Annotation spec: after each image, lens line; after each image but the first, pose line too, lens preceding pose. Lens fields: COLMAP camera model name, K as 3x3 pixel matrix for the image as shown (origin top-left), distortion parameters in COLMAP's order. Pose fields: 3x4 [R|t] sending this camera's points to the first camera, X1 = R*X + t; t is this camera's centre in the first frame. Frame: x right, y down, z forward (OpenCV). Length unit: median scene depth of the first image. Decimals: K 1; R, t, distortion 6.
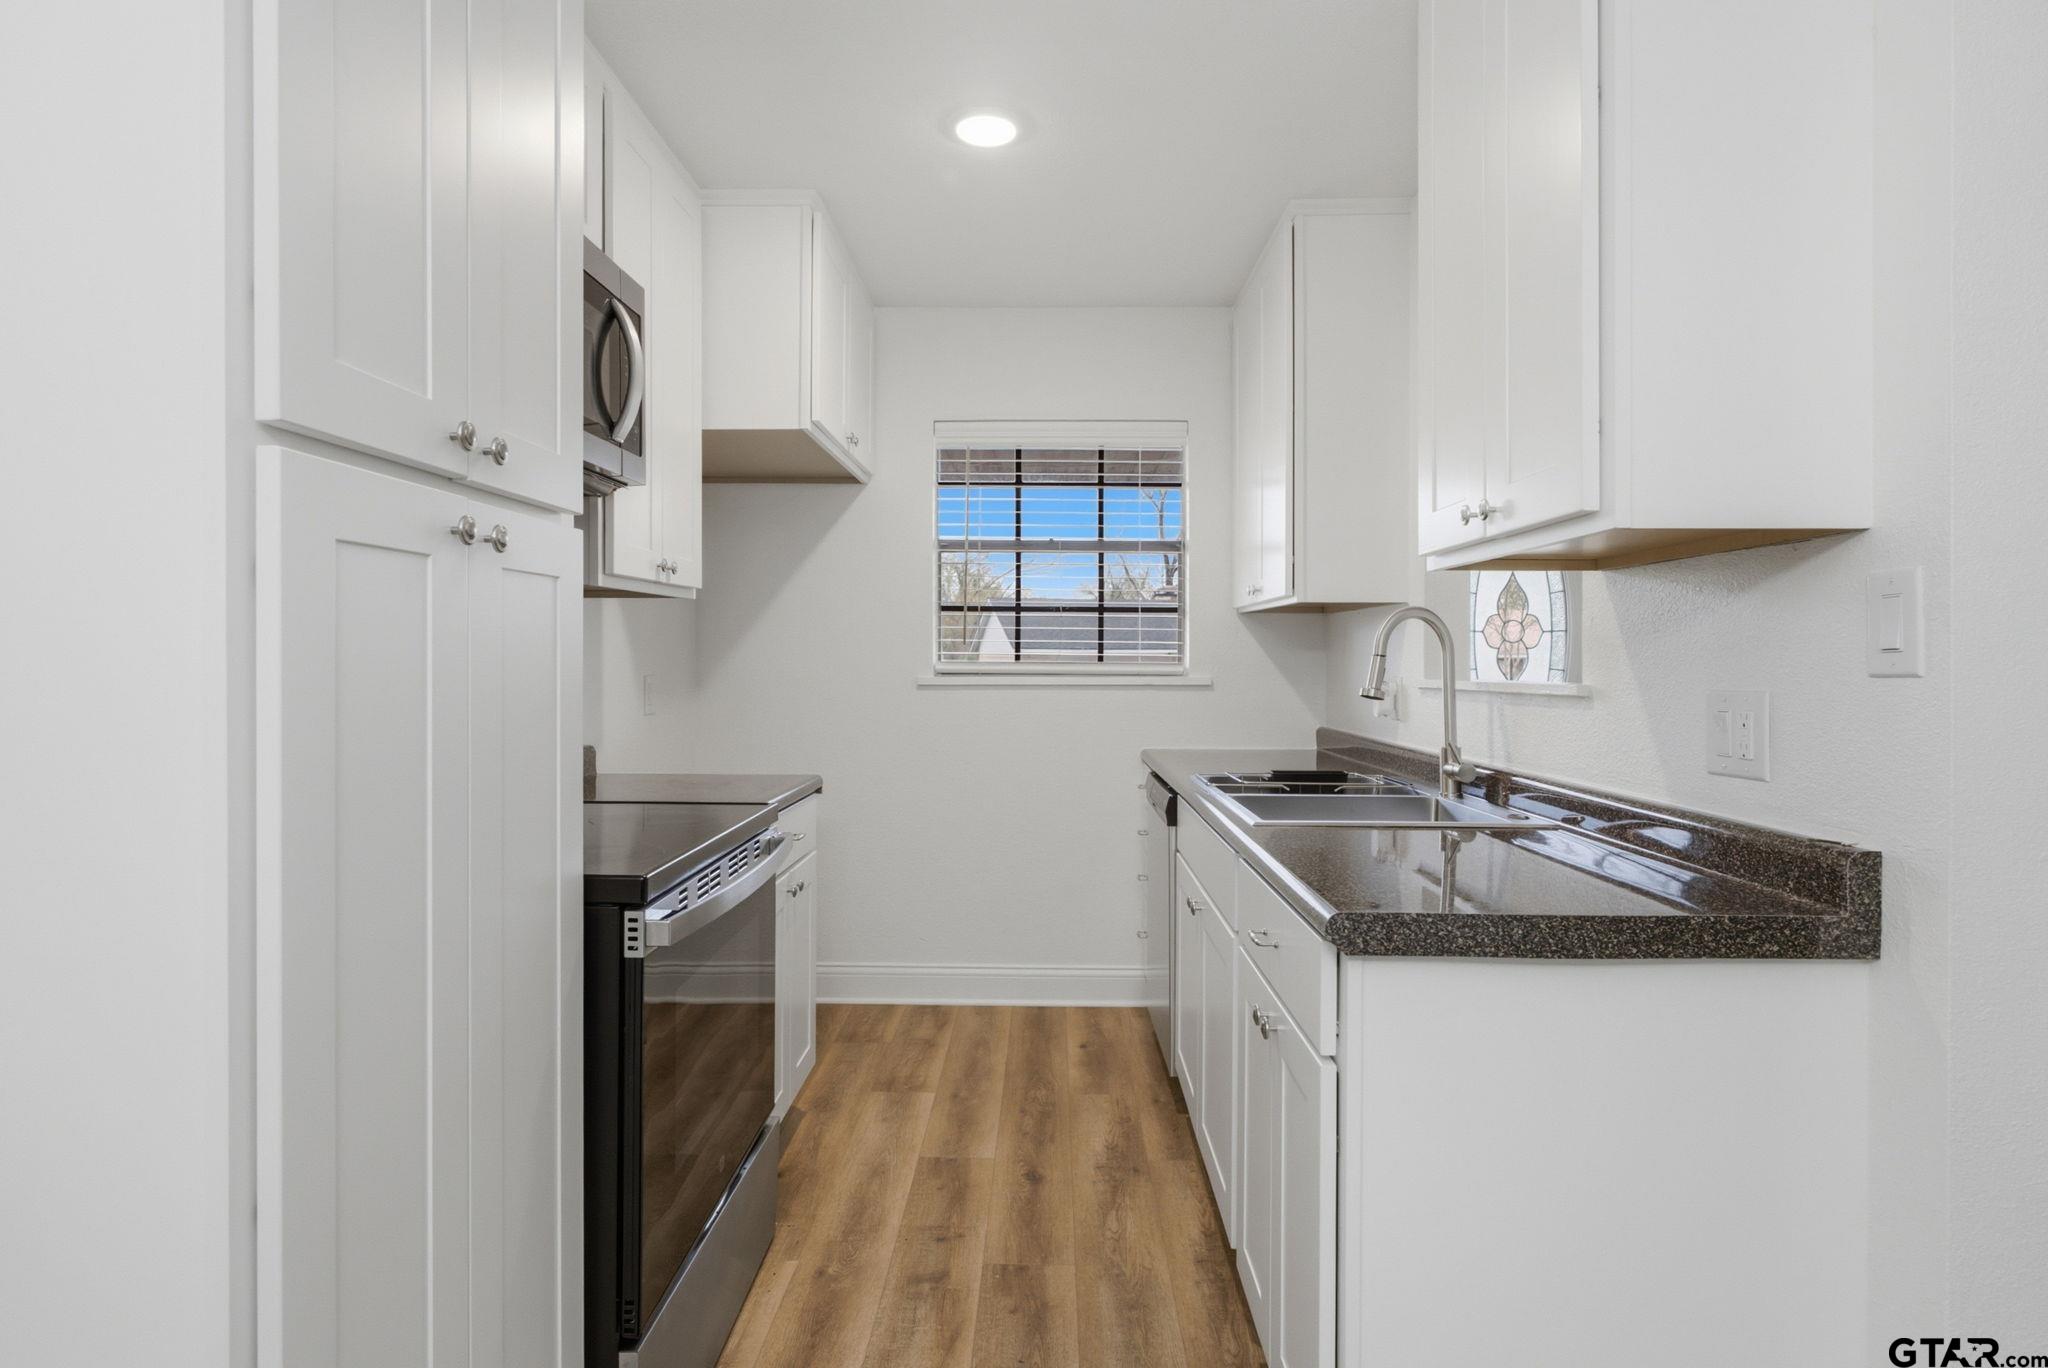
lens RADIAL K [[1079.4, 0, 1019.4], [0, 1079.4, 692.3], [0, 0, 1]] dist [-0.001825, 0.000117]
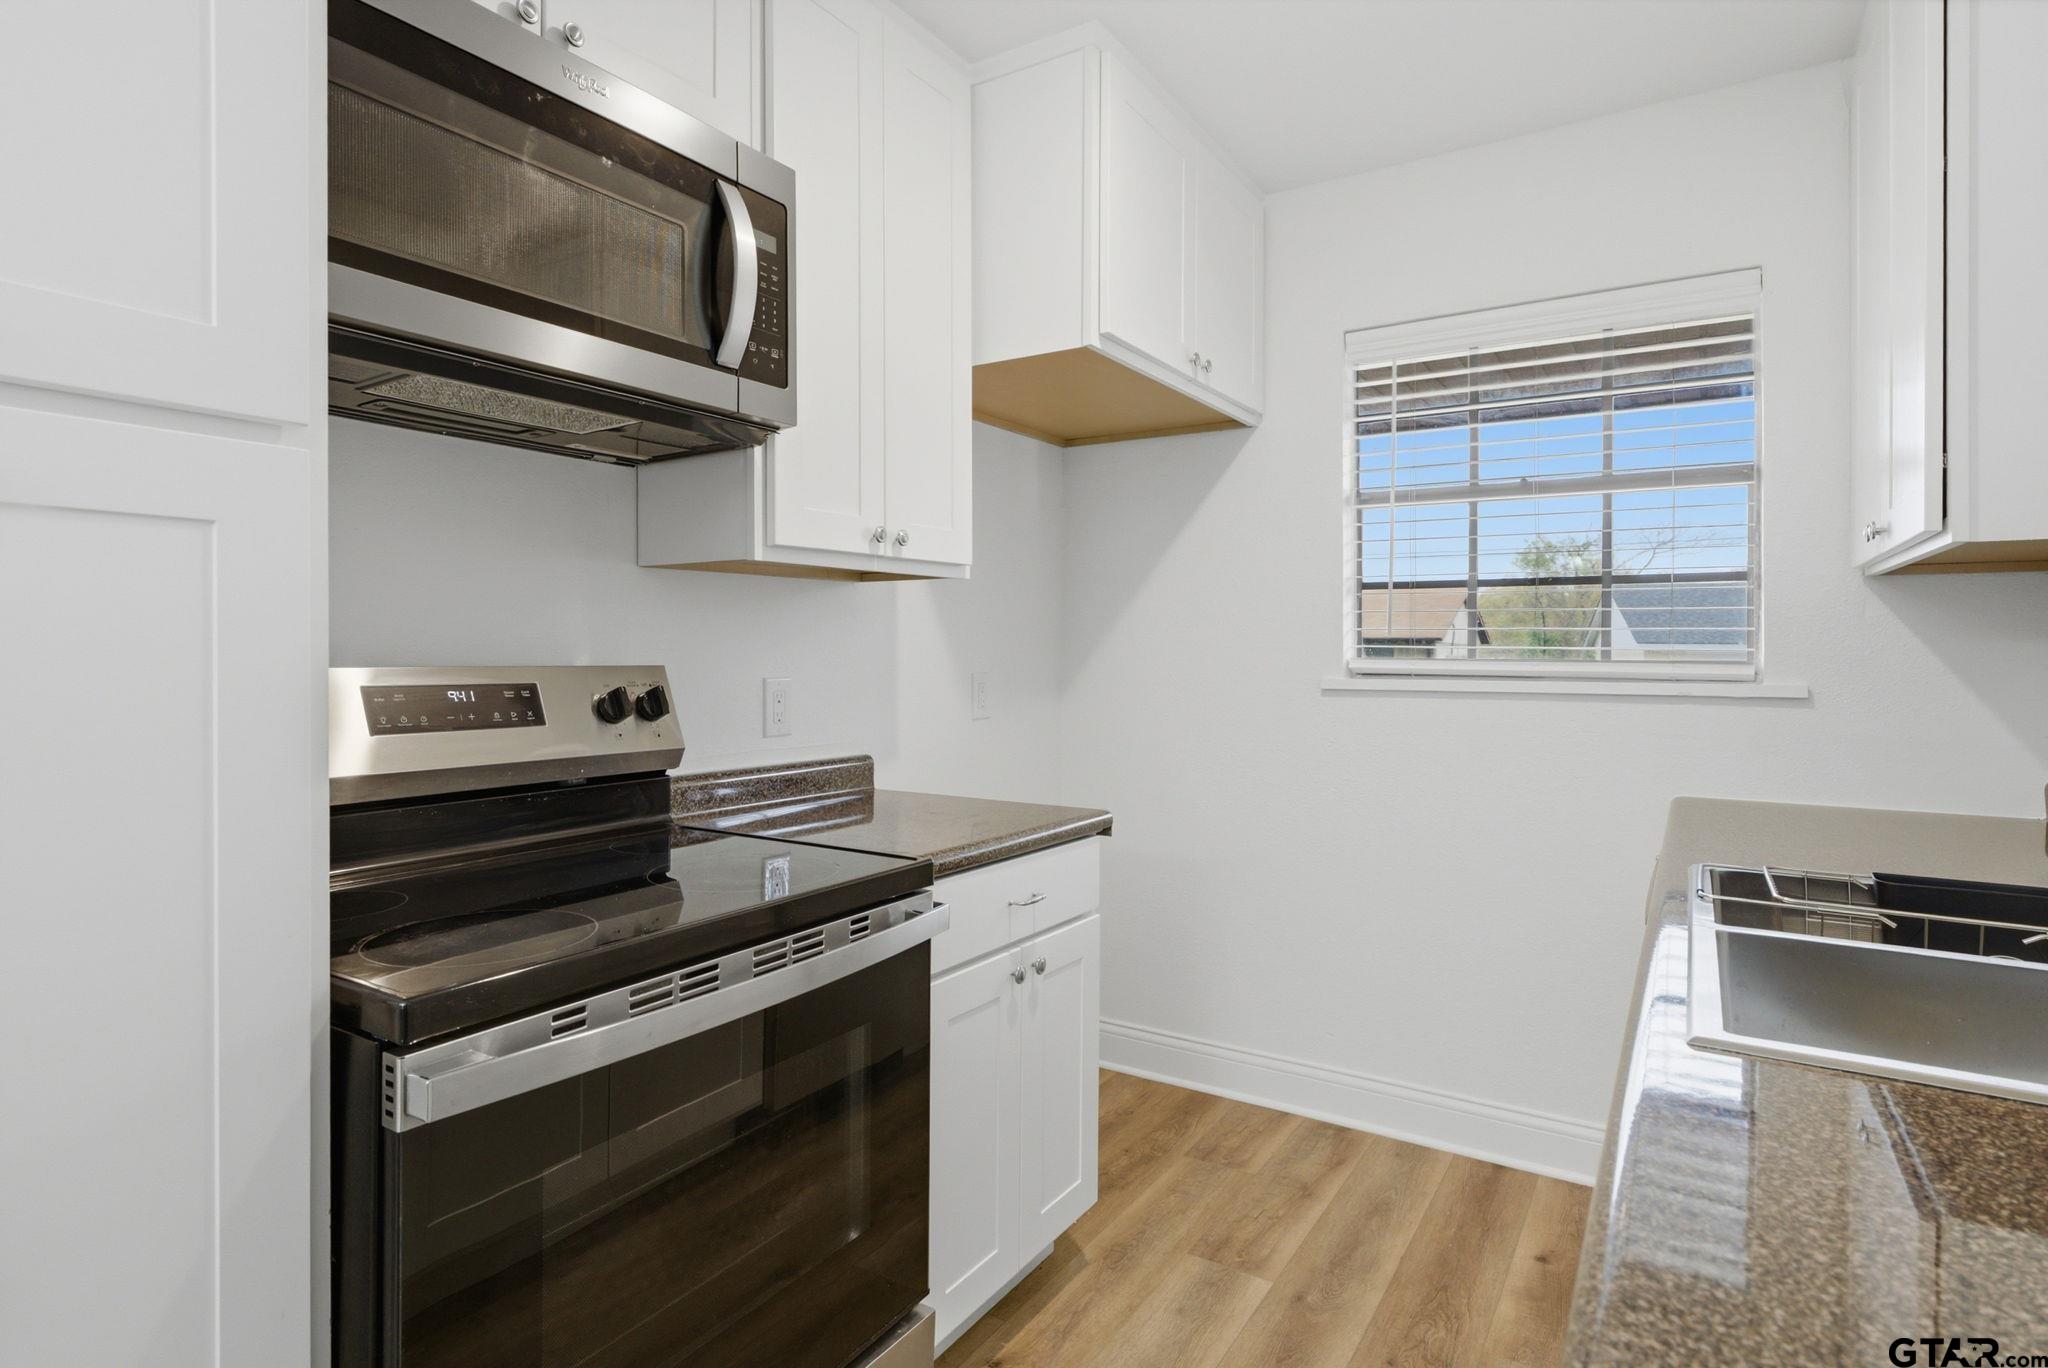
lens RADIAL K [[1056.8, 0, 1027.4], [0, 1056.8, 667.2], [0, 0, 1]] dist [-0.000453, 0.000587]
pose [[0.854326, 0.006581, -0.519696, 0.120428], [-0.017215, 0.999729, -0.015640, -0.007866], [0.519452, 0.022308, 0.854208, 0.294374]]
